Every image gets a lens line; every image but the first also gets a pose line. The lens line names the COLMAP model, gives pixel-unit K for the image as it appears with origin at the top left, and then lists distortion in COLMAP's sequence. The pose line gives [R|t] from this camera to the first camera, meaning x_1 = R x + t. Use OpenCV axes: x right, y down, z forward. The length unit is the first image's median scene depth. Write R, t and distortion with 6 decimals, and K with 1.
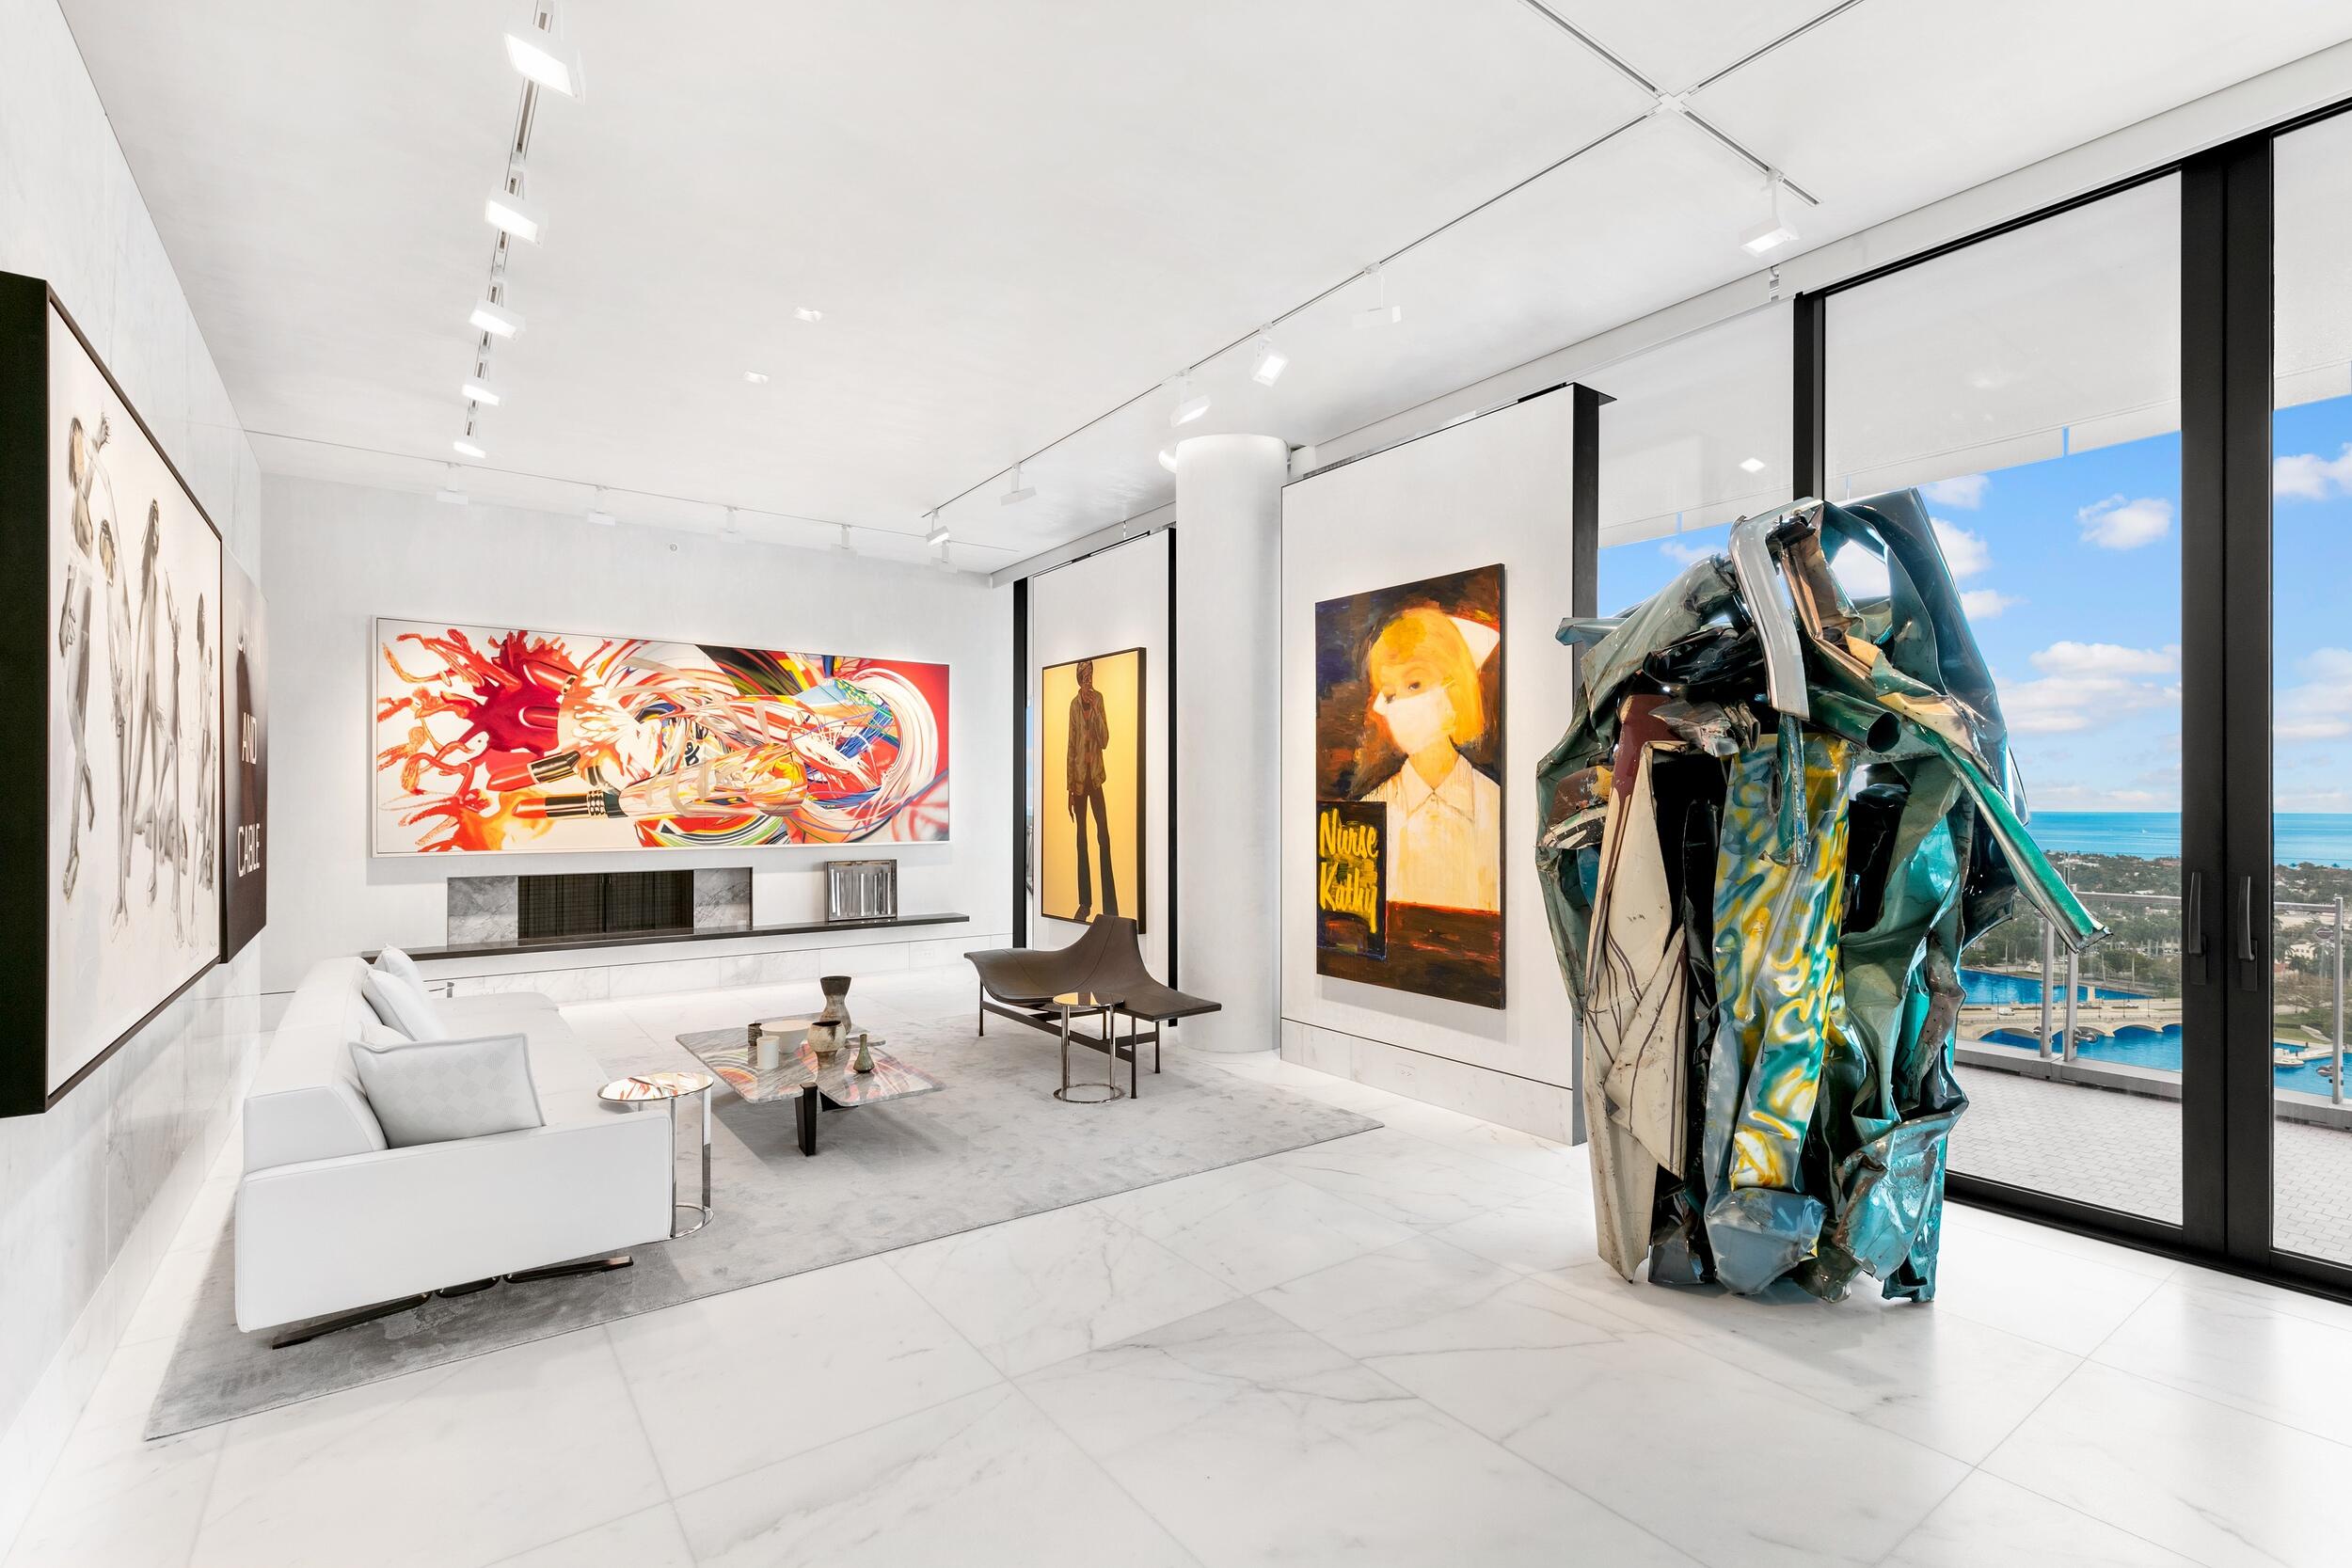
lens RADIAL K [[1062.6, 0, 1180.2], [0, 1062.6, 798.1], [0, 0, 1]] dist [-0.000485, 0.000046]
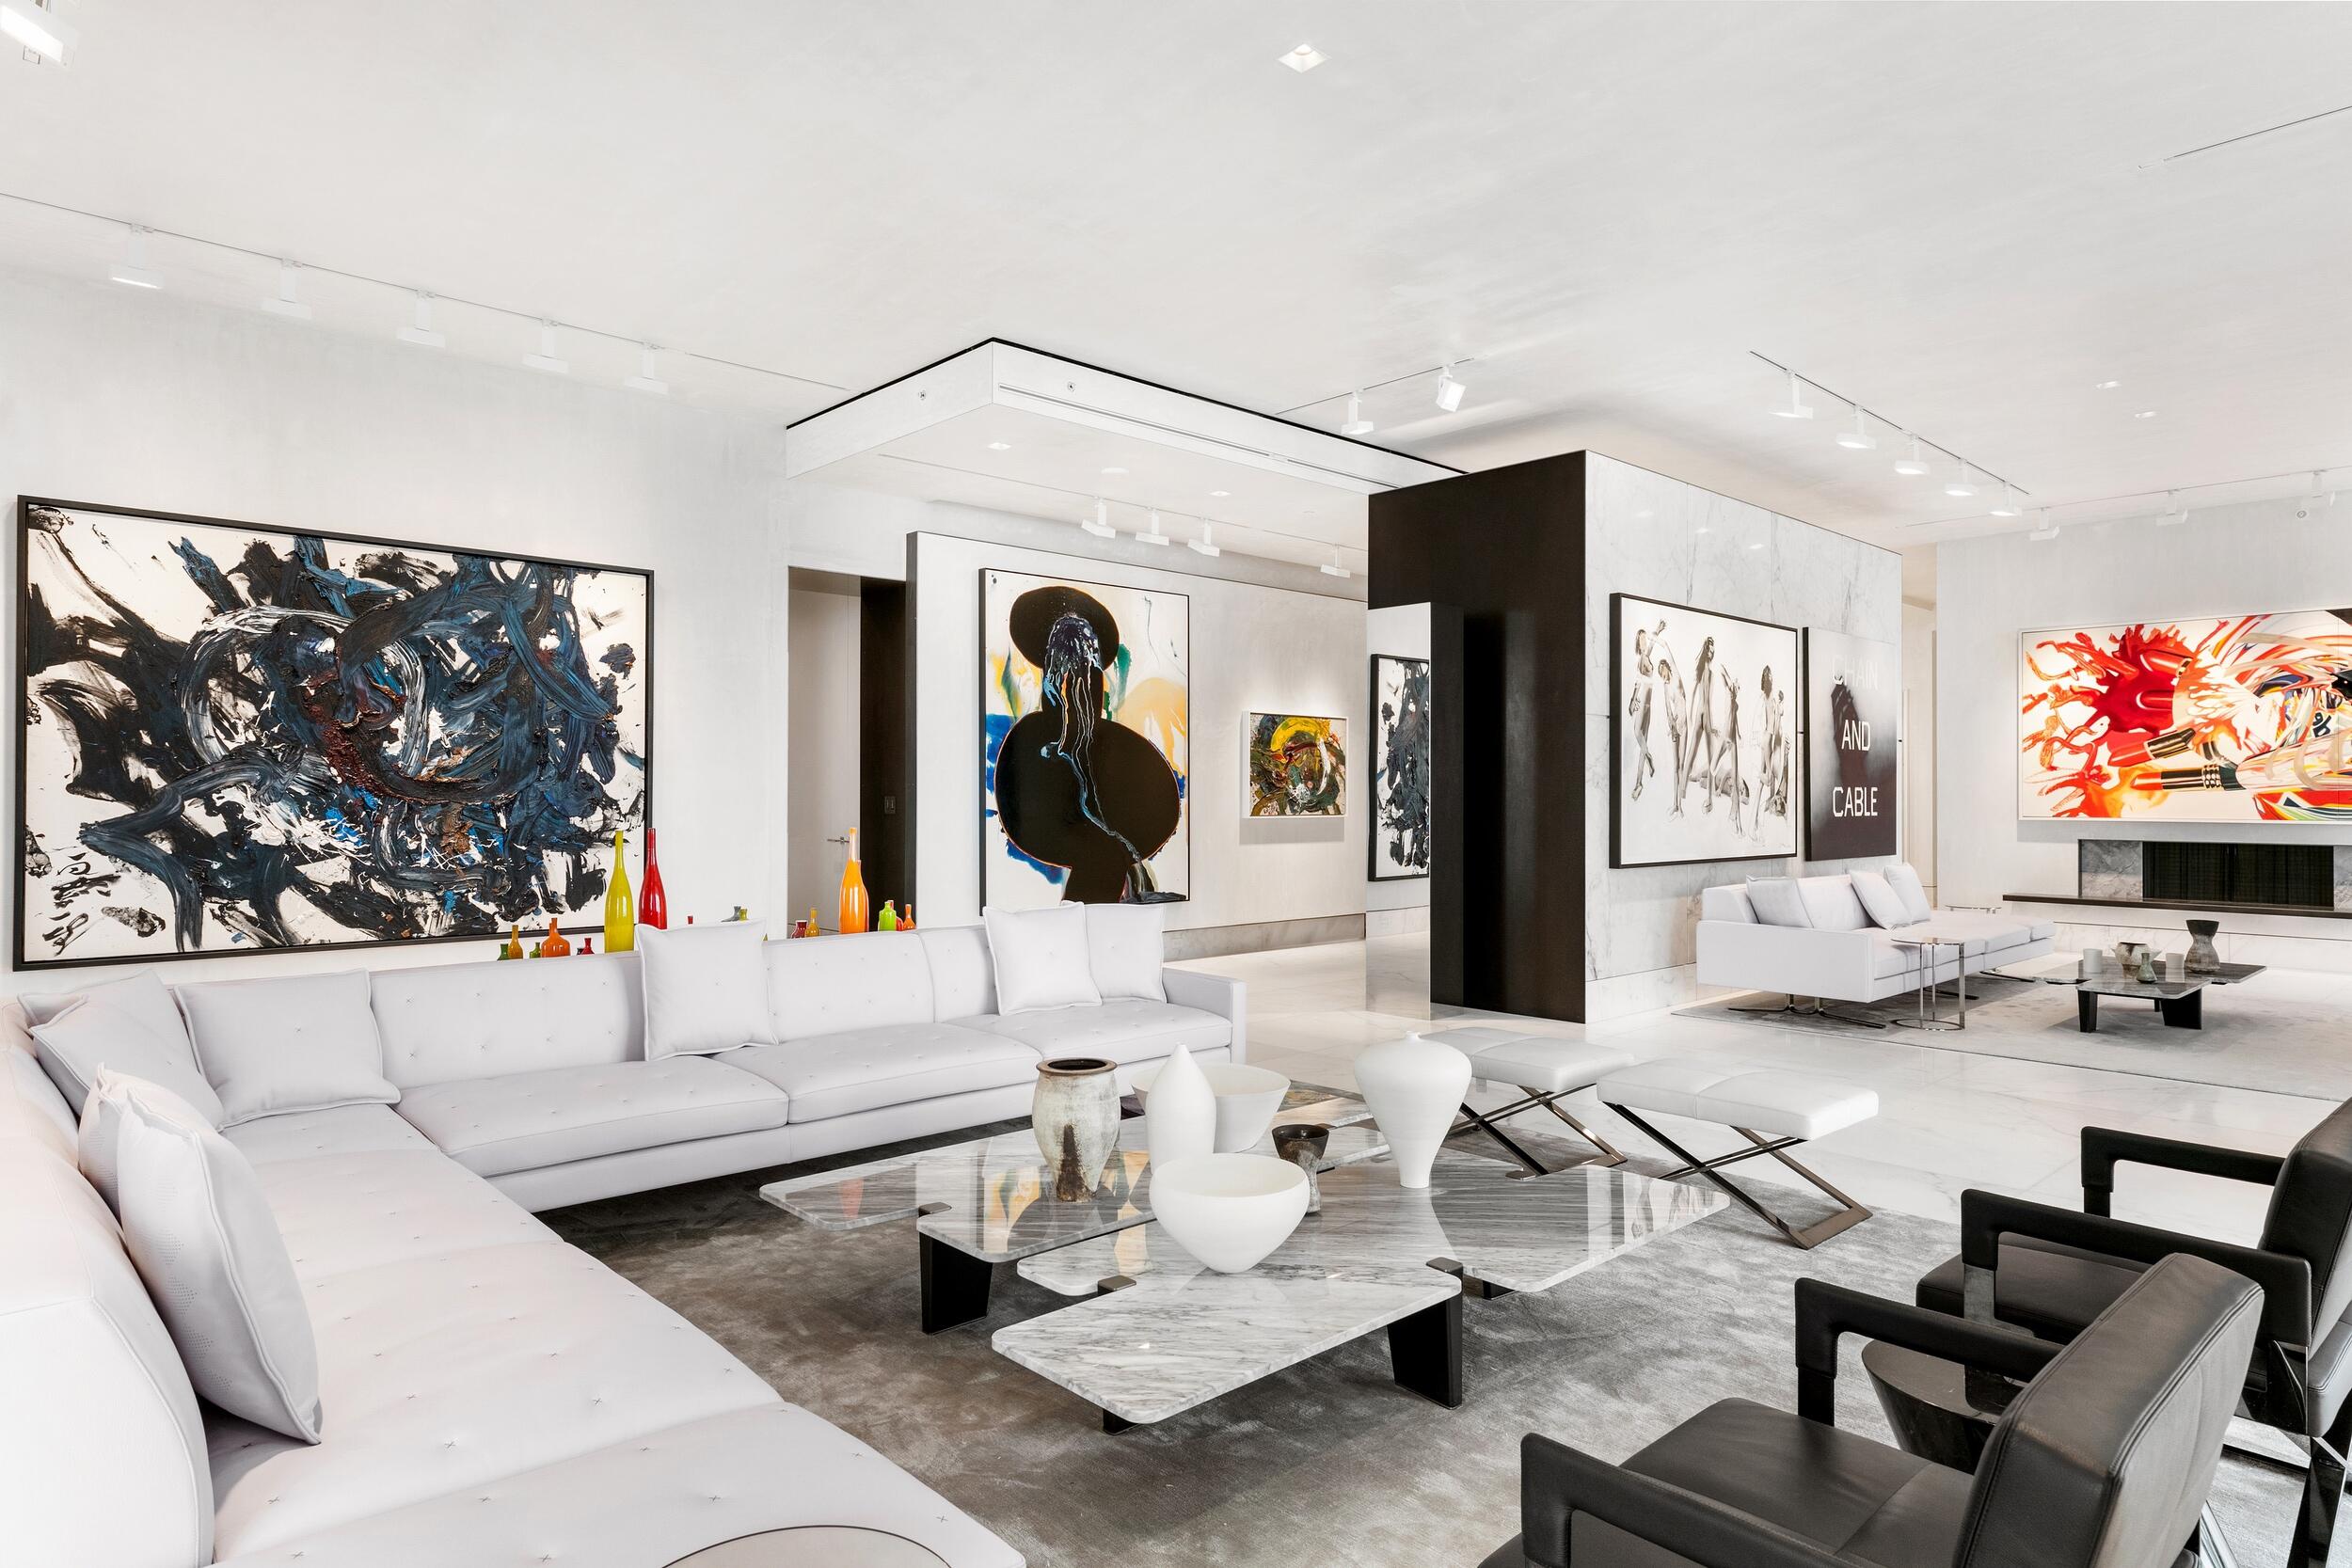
lens RADIAL K [[1329.0, 0, 1176.0], [0, 1329.0, 784.0], [0, 0, 1]] dist [0.004855, 0.001439]
pose [[0.112887, -0.007754, -0.993578, 0.676528], [0.000551, 0.999970, -0.007742, 0.022750], [0.993608, 0.000326, 0.112888, -0.181008]]
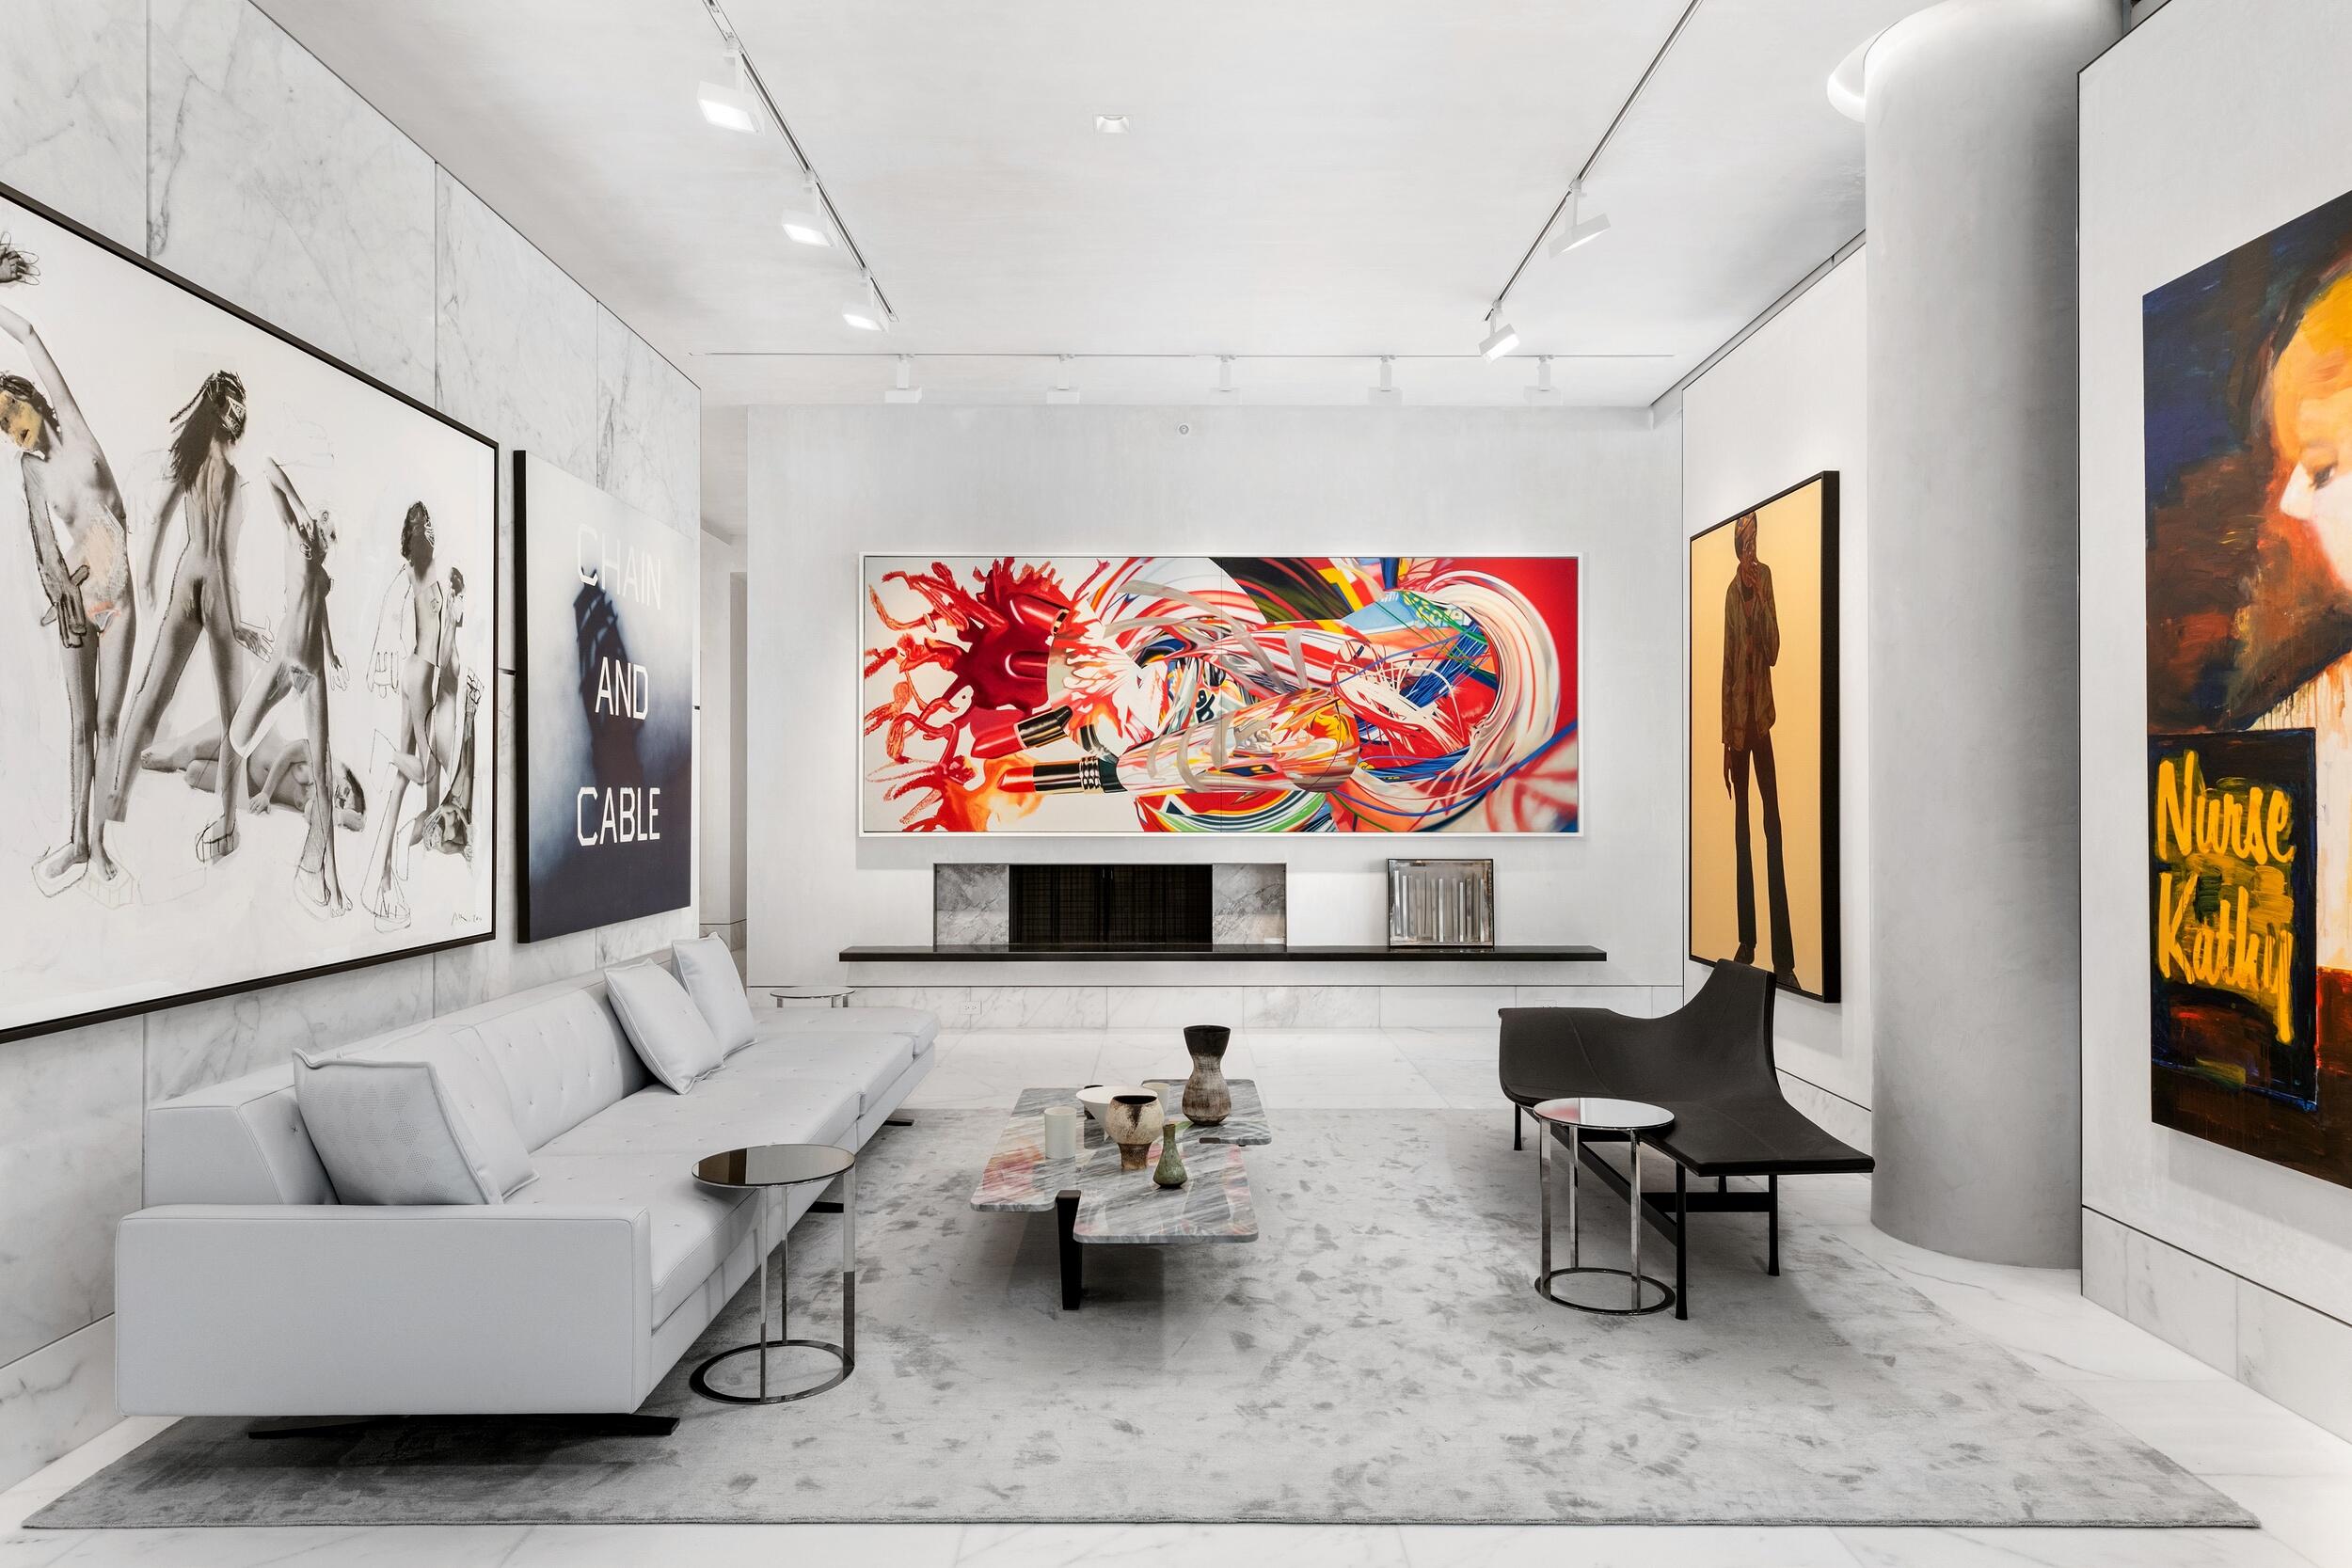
lens RADIAL K [[1430.2, 0, 1176.0], [0, 1430.2, 784.0], [0, 0, 1]] dist [-0.000759, 0.001049]
pose [[0.810152, -0.005154, -0.586197, 0.112541], [0.002280, 0.999981, -0.005641, 0.019153], [0.586215, 0.003234, 0.810149, 0.203067]]
